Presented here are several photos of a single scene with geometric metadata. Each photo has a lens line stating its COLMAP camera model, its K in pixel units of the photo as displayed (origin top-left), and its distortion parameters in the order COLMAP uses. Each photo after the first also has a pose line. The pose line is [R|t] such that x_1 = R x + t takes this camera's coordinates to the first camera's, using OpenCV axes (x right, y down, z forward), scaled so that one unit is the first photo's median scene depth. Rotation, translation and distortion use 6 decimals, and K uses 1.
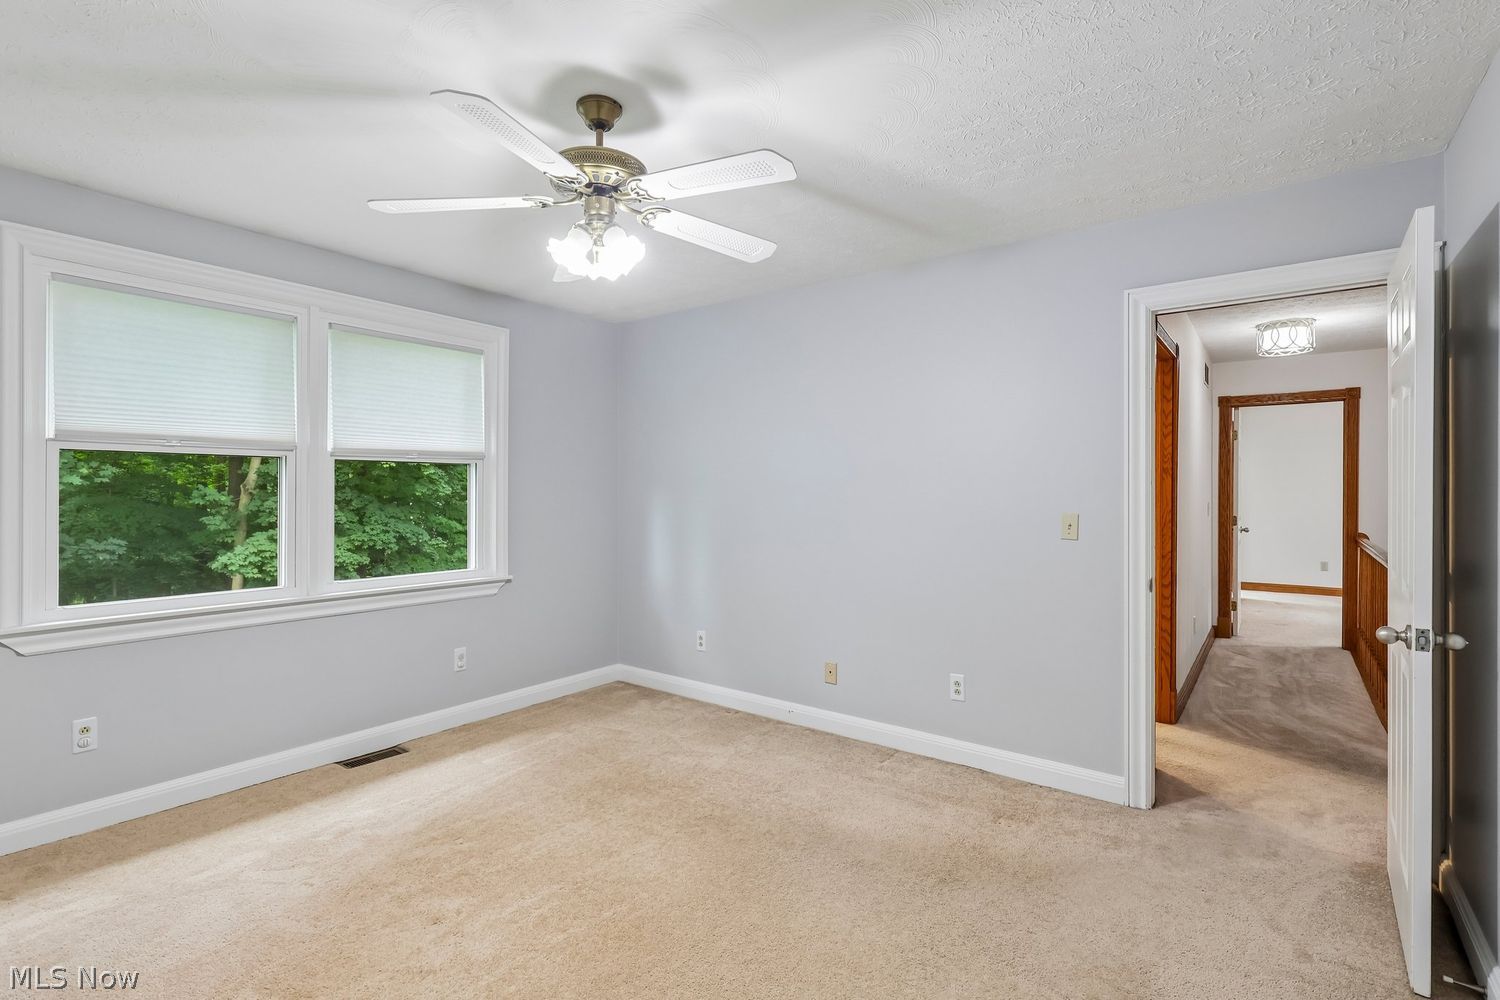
lens RADIAL K [[699.6, 0, 749.0], [0, 699.6, 495.6], [0, 0, 1]] dist [-0.001630, -0.000966]
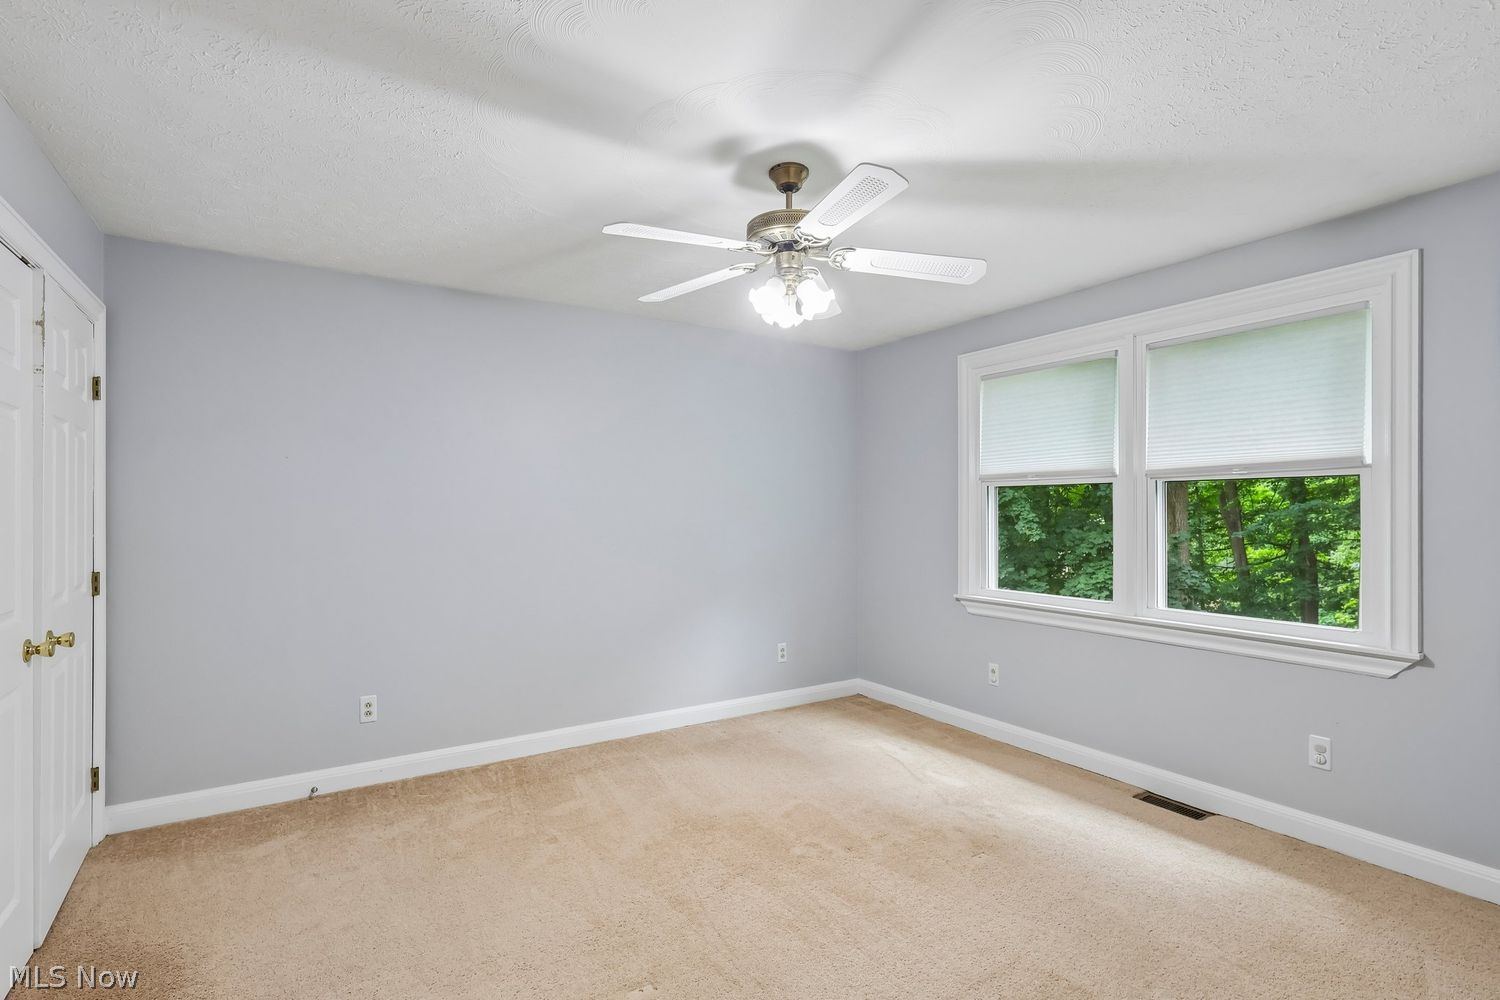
lens RADIAL K [[699.6, 0, 744.8], [0, 699.6, 512.9], [0, 0, 1]] dist [-0.001630, -0.000966]
pose [[-0.349923, -0.001730, -0.936777, 0.546355], [-0.009435, 0.999954, 0.001678, -0.004686], [0.936731, 0.009425, -0.349923, 0.841886]]
